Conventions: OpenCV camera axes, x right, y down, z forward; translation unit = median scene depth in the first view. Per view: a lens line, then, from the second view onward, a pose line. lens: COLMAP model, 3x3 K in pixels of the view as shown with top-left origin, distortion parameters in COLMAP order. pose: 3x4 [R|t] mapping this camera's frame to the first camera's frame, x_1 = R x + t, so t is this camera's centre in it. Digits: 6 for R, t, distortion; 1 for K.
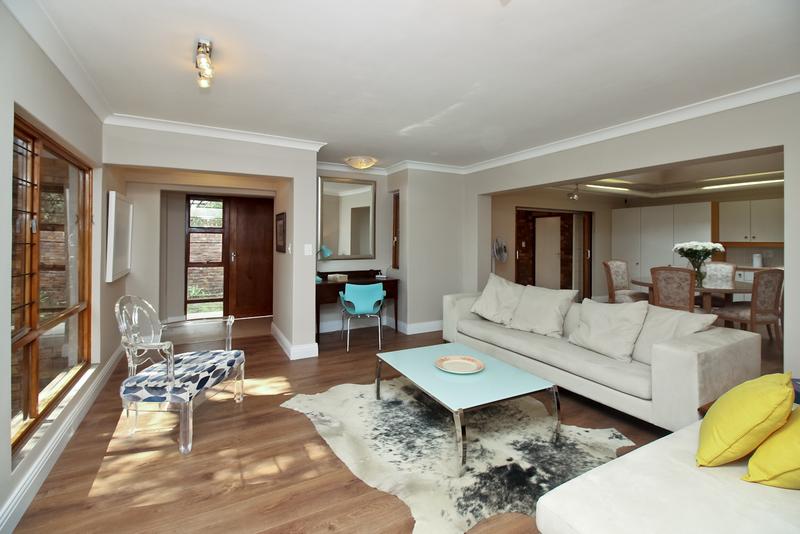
lens RADIAL K [[373.9, 0, 400.8], [0, 373.9, 252.7], [0, 0, 1]] dist [-0.000366, -0.000236]
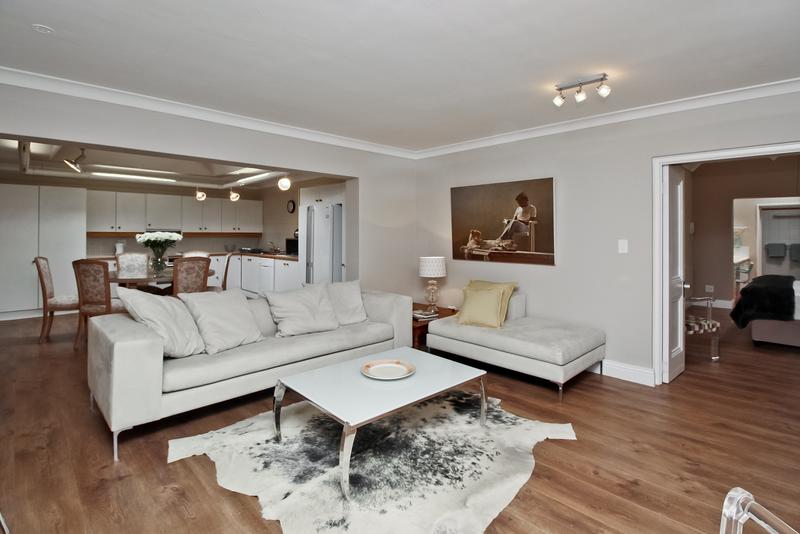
lens RADIAL K [[395.7, 0, 402.2], [0, 395.7, 229.2], [0, 0, 1]] dist [-0.001002, -0.000903]
pose [[-0.275954, 0.003655, 0.961164, -0.870530], [0.023026, 0.999731, 0.002809, -0.052970], [-0.960895, 0.022907, -0.275963, 1.350704]]
